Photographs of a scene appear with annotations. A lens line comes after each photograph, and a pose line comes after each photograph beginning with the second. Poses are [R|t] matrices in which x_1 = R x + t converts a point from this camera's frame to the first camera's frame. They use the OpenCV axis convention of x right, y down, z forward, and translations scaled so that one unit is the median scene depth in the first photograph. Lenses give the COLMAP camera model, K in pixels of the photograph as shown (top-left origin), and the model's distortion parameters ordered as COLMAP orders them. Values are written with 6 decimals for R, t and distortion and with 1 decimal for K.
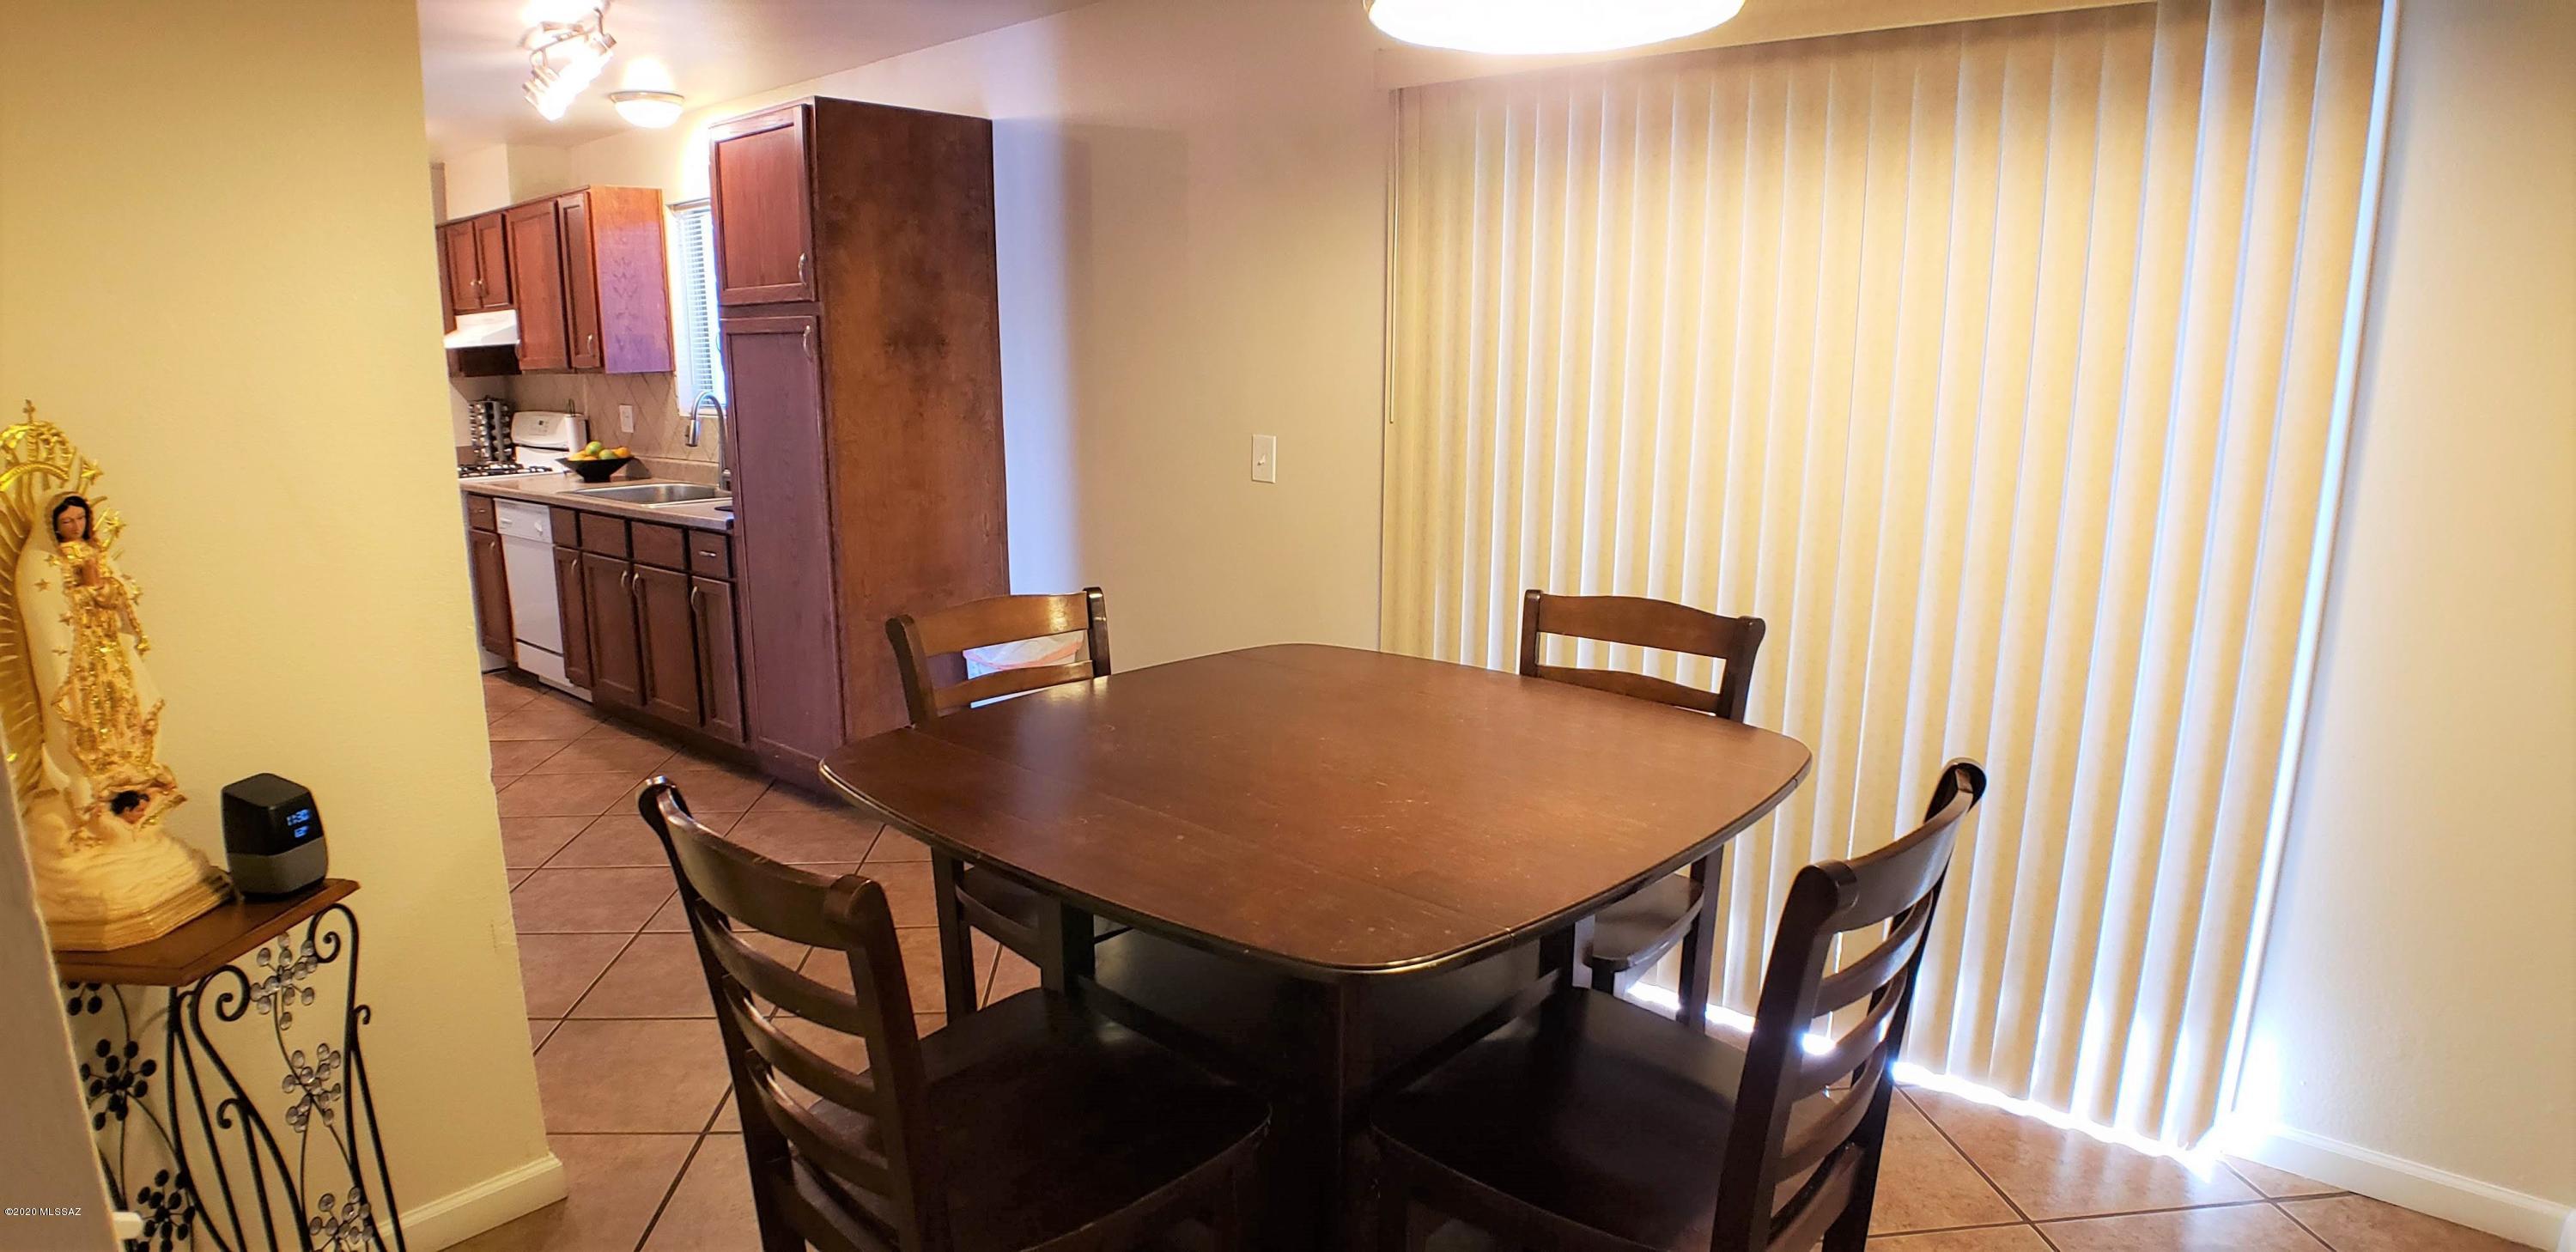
lens RADIAL K [[1386.9, 0, 1265.5], [0, 1386.9, 630.8], [0, 0, 1]] dist [-0.066720, -0.004234]
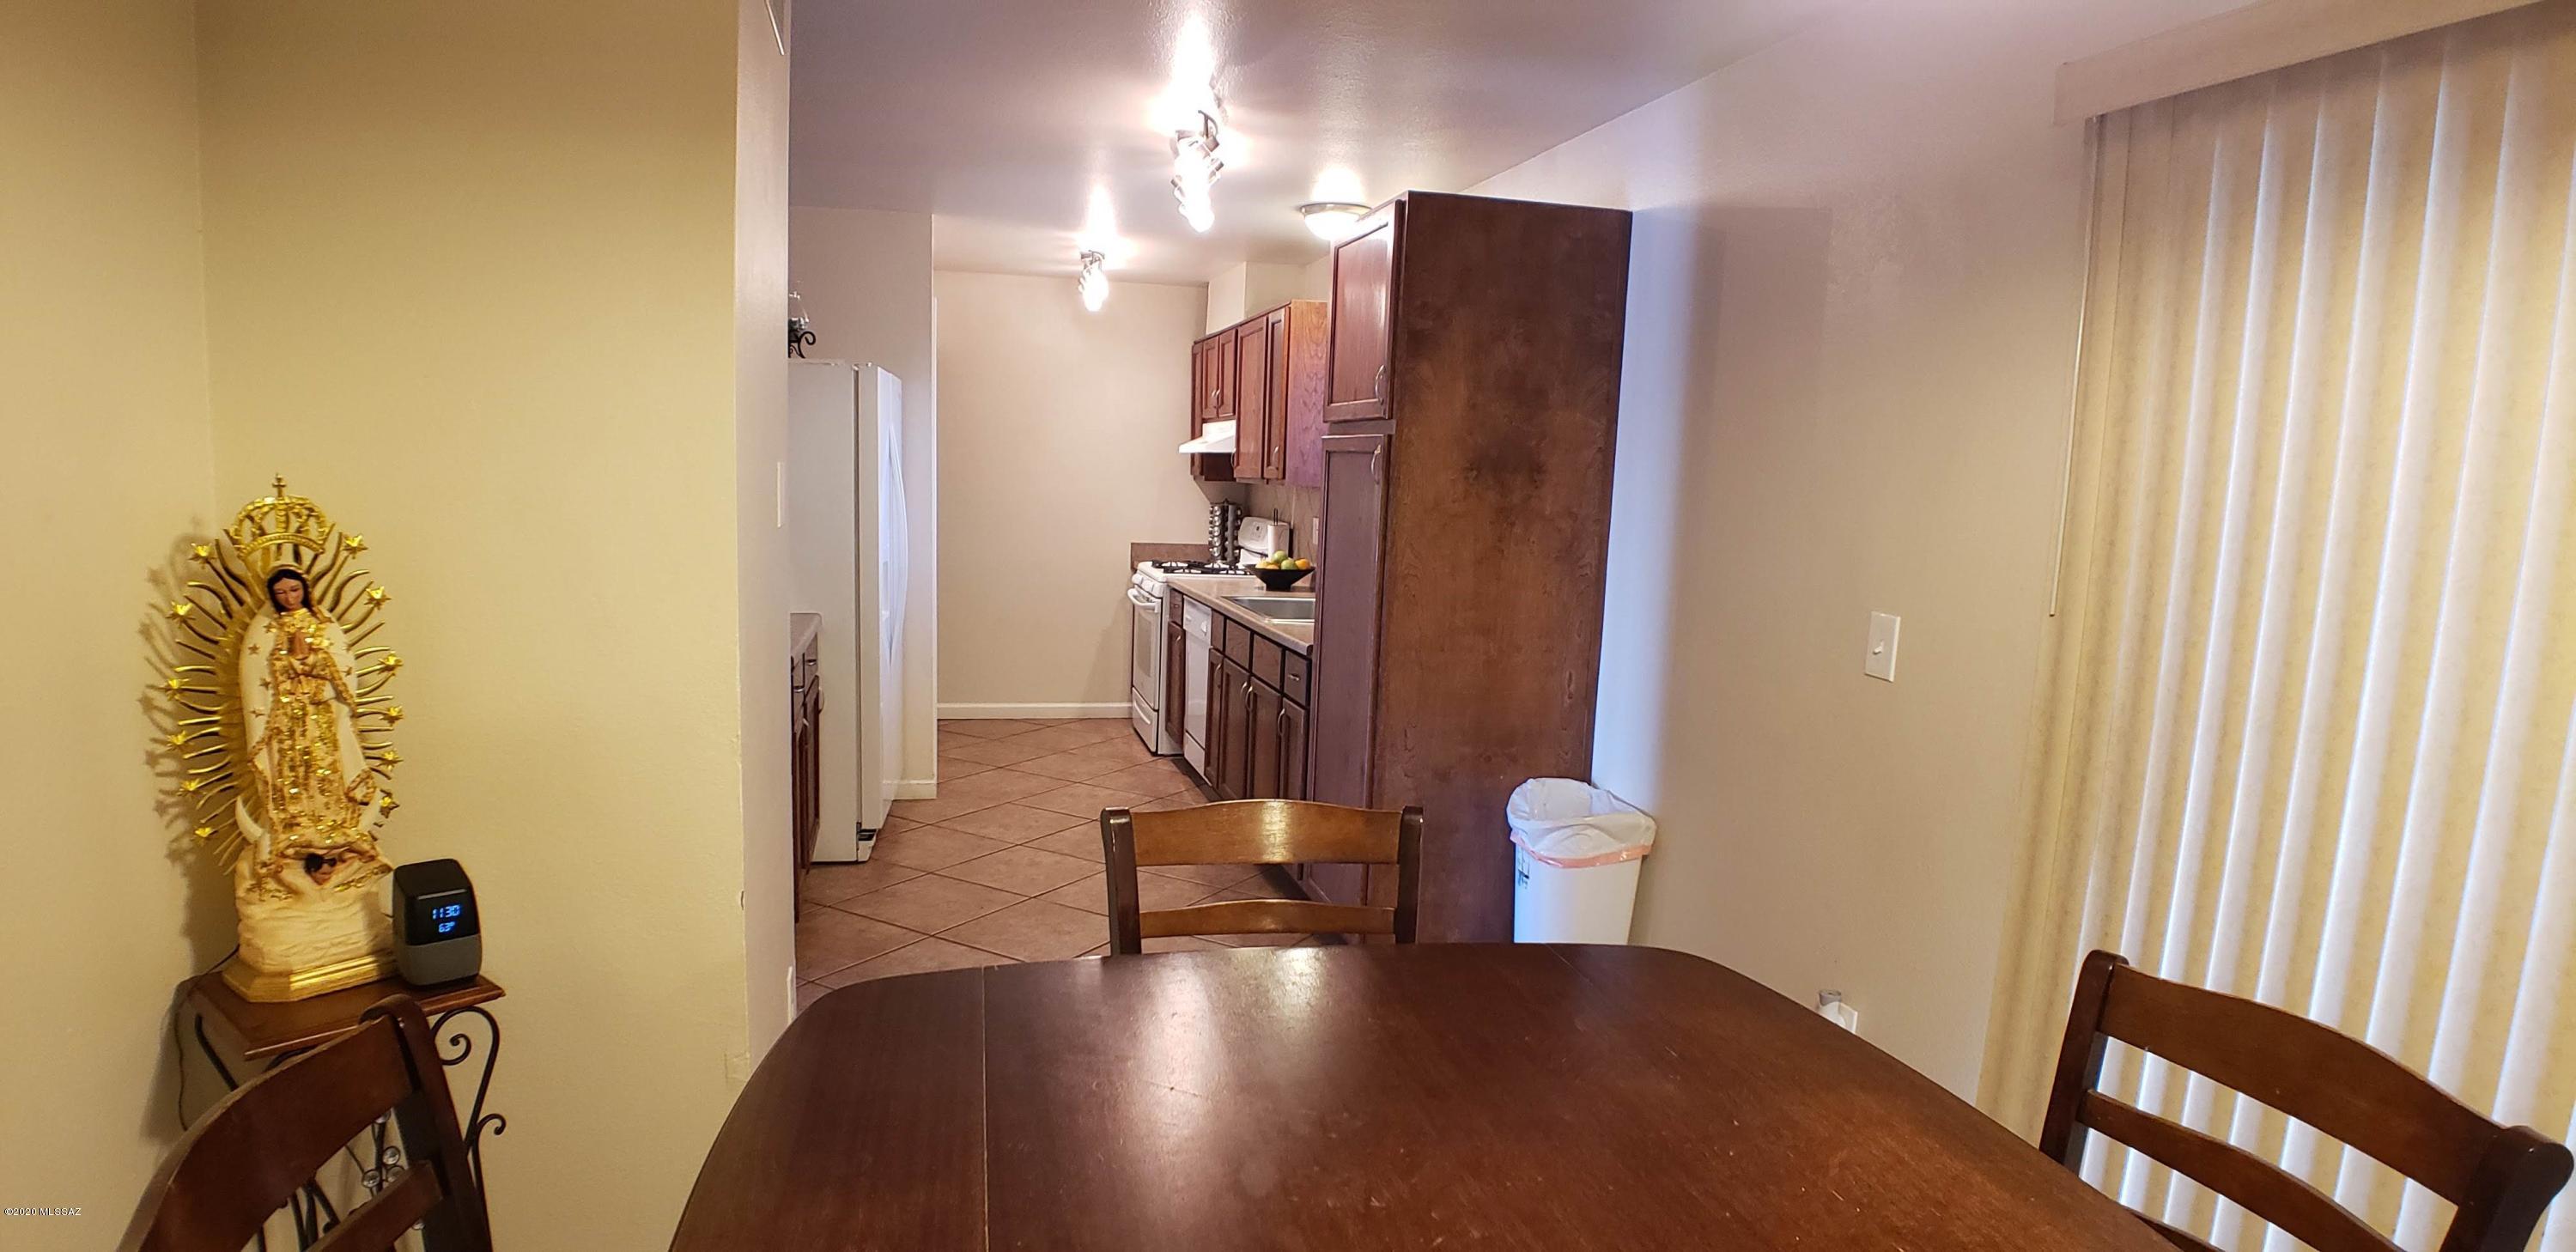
lens RADIAL K [[1386.9, 0, 1221.3], [0, 1386.9, 668.2], [0, 0, 1]] dist [-0.066720, -0.004234]
pose [[0.806962, 0.118420, -0.578610, 0.117303], [-0.154345, 0.987931, -0.013066, -0.045287], [0.570079, 0.099849, 0.815500, 0.199523]]
